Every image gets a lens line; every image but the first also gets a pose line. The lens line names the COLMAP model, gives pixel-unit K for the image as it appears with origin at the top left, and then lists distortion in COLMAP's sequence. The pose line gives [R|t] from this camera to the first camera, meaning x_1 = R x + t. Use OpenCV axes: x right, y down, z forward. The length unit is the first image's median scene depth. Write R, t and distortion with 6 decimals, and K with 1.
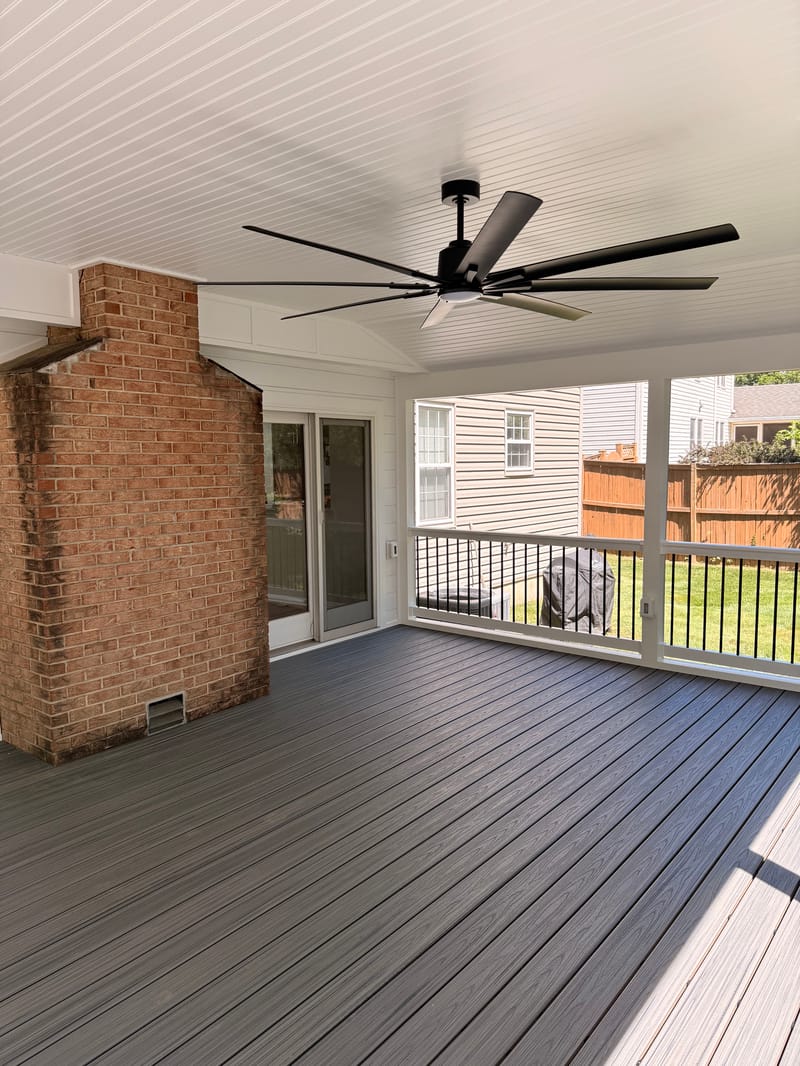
lens RADIAL K [[750.5, 0, 401.5], [0, 750.5, 551.5], [0, 0, 1]] dist [0.034666, -0.002141]
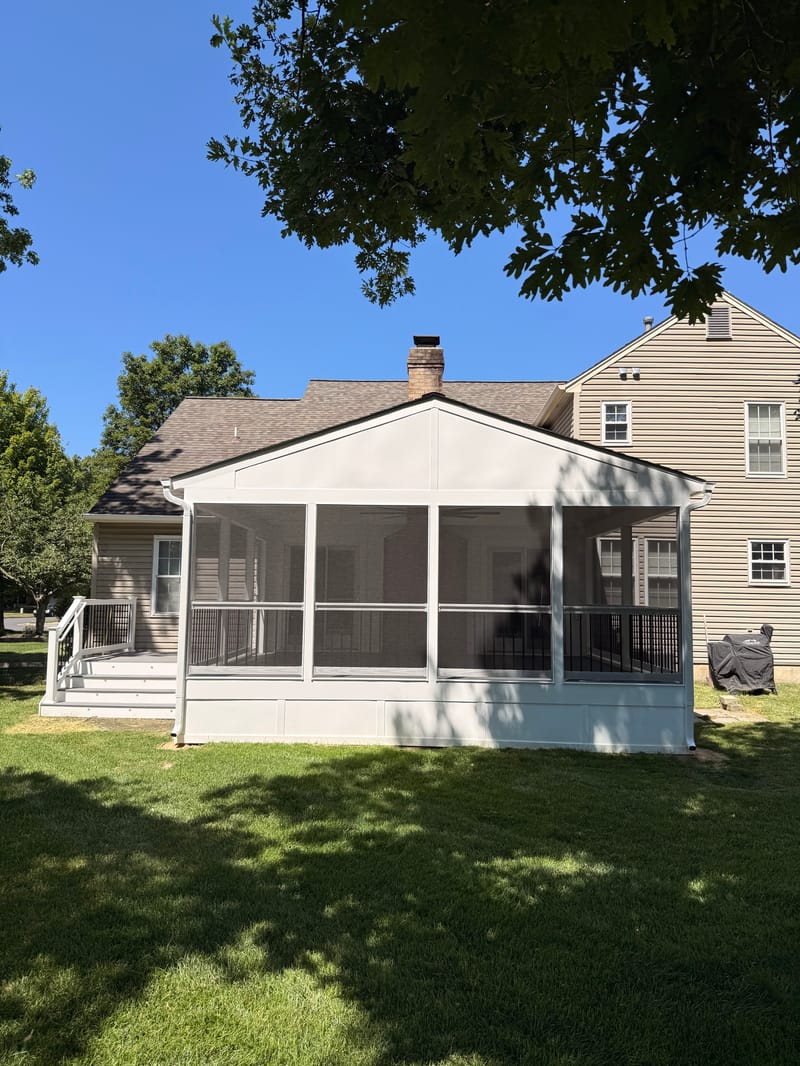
lens RADIAL K [[750.5, 0, 401.5], [0, 750.5, 551.5], [0, 0, 1]] dist [0.034666, -0.002141]
pose [[0.628909, -0.024737, -0.777085, 0.797256], [-0.117772, 0.984929, -0.126668, 0.087551], [0.768507, 0.171182, 0.616518, -0.361228]]
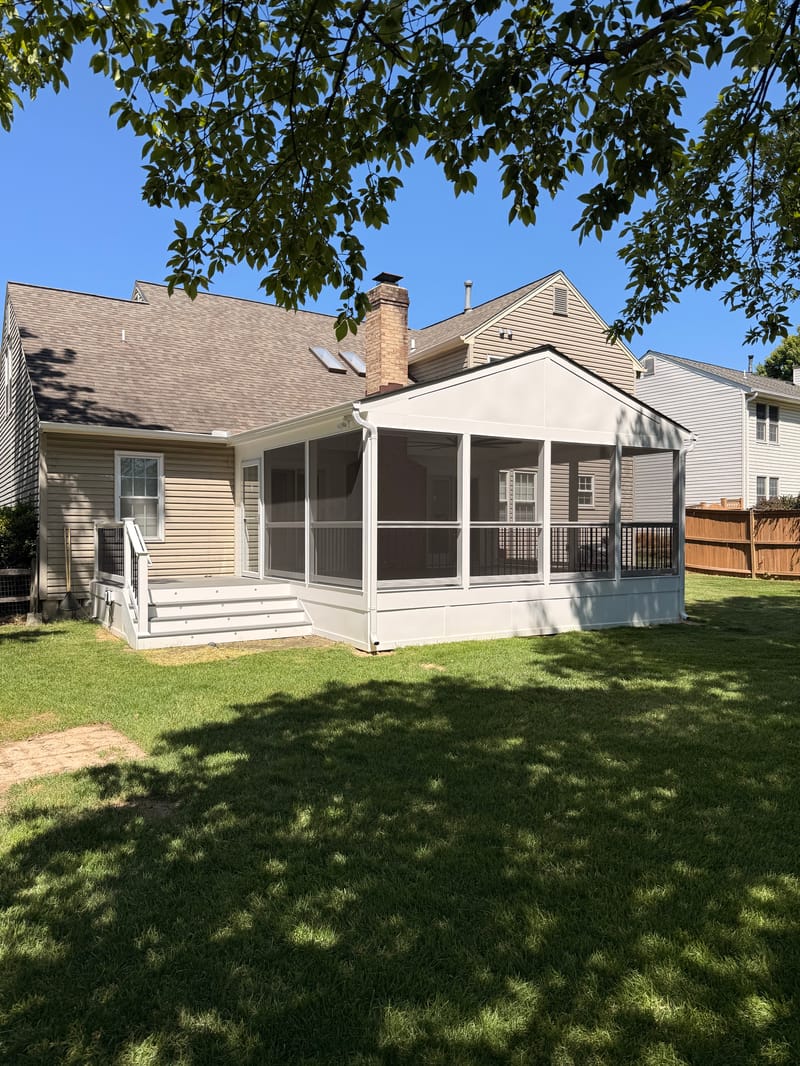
lens RADIAL K [[712.5, 0, 404.0], [0, 712.5, 563.4], [0, 0, 1]] dist [0.080275, -0.000889]
pose [[0.949441, 0.032152, -0.312296, 0.291256], [-0.053551, 0.996750, -0.060186, 0.162172], [0.309345, 0.073867, 0.948077, -0.800127]]
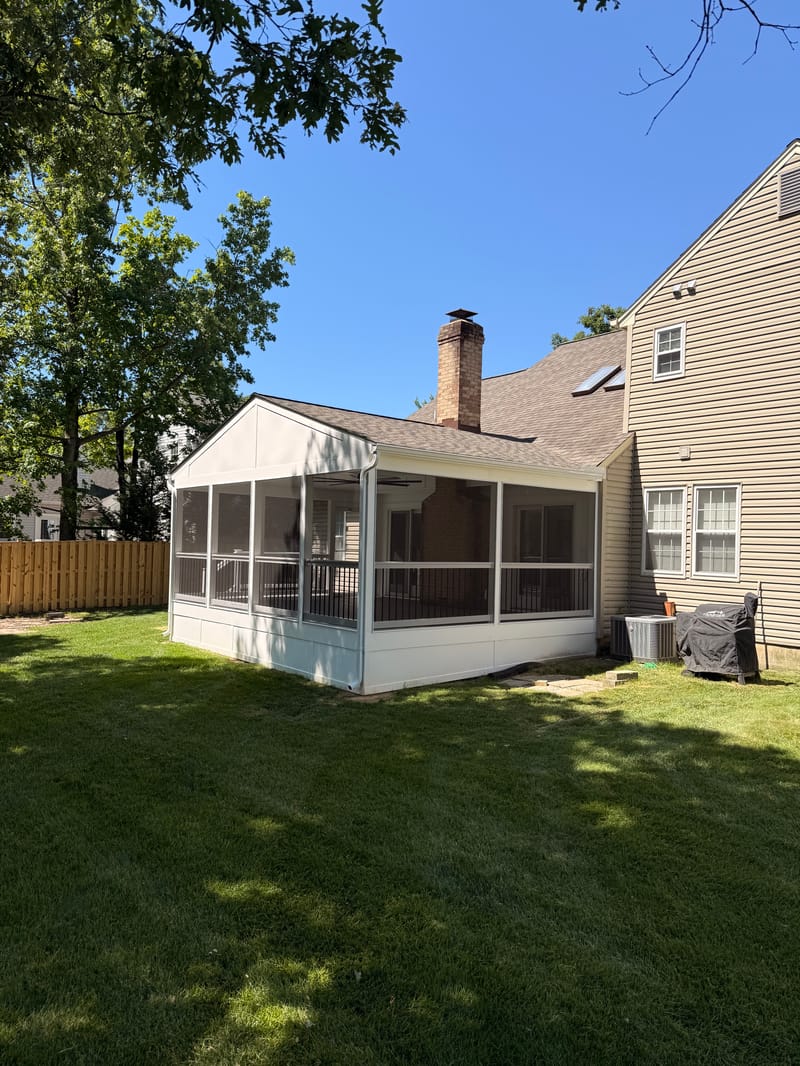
lens RADIAL K [[789.4, 0, 400.0], [0, 789.4, 533.0], [0, 0, 1]] dist [0.038714, -0.000703]
pose [[-0.187157, -0.004652, -0.982319, 1.272338], [-0.140738, 0.989800, 0.022127, -0.056508], [0.972196, 0.142391, -0.185902, 0.622152]]
